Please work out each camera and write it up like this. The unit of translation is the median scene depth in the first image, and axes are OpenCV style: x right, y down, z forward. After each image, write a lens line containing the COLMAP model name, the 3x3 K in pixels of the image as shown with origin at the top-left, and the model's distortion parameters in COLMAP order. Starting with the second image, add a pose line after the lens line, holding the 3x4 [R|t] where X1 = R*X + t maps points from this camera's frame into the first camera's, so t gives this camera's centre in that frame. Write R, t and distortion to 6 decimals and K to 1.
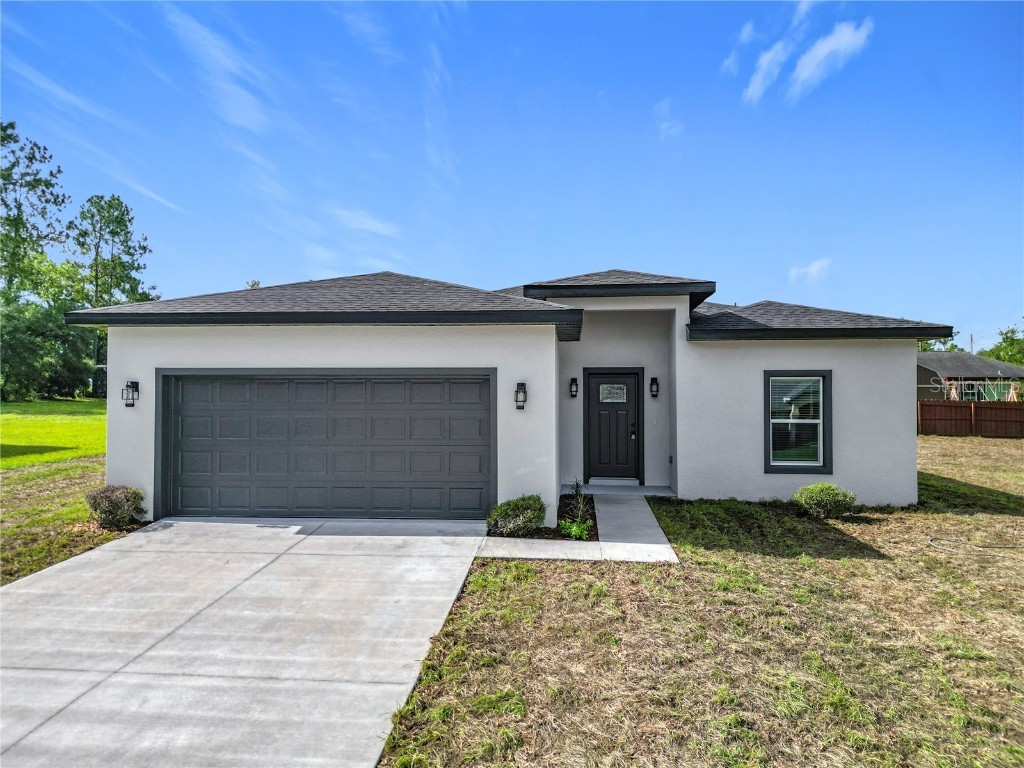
lens RADIAL K [[726.0, 0, 512.0], [0, 726.0, 384.0], [0, 0, 1]] dist [0.069587, -0.066029]
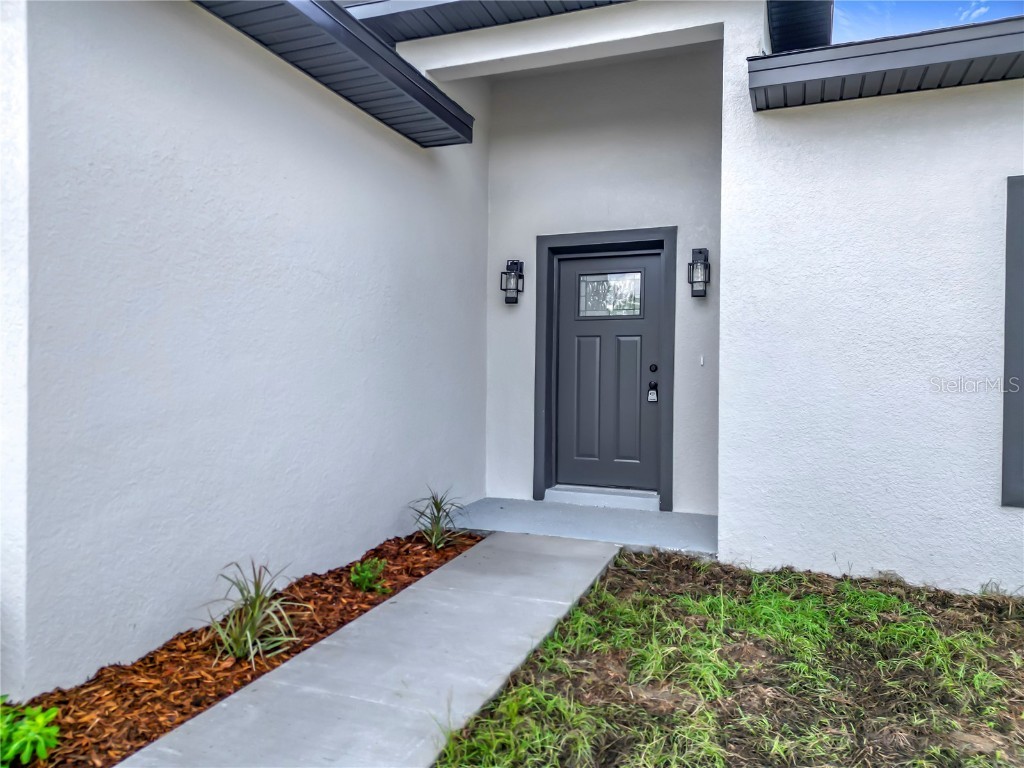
lens RADIAL K [[726.0, 0, 512.0], [0, 726.0, 384.0], [0, 0, 1]] dist [0.069587, -0.066029]
pose [[0.960637, 0.010326, -0.277613, 0.232927], [-0.005950, 0.999844, 0.016602, 0.067093], [0.277741, -0.014297, 0.960549, 0.645529]]
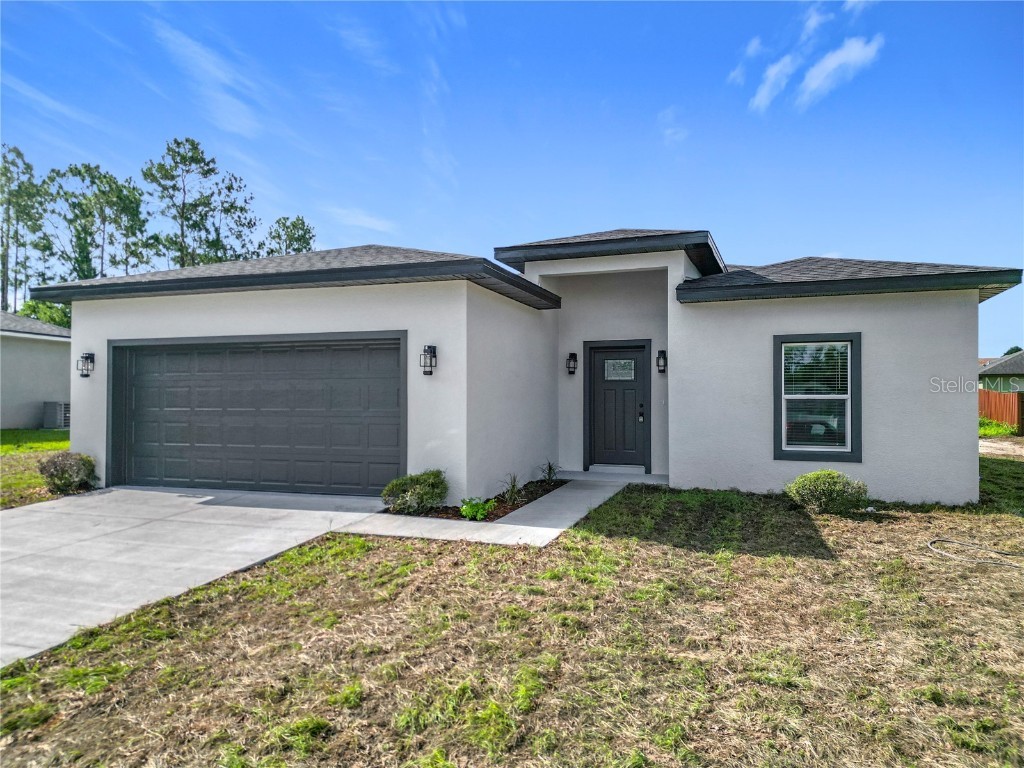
lens RADIAL K [[726.0, 0, 512.0], [0, 726.0, 384.0], [0, 0, 1]] dist [0.069587, -0.066029]
pose [[0.965650, -0.006395, -0.259766, 0.276998], [0.003671, 0.999933, -0.010970, 0.045046], [0.259819, 0.009639, 0.965609, 0.125222]]
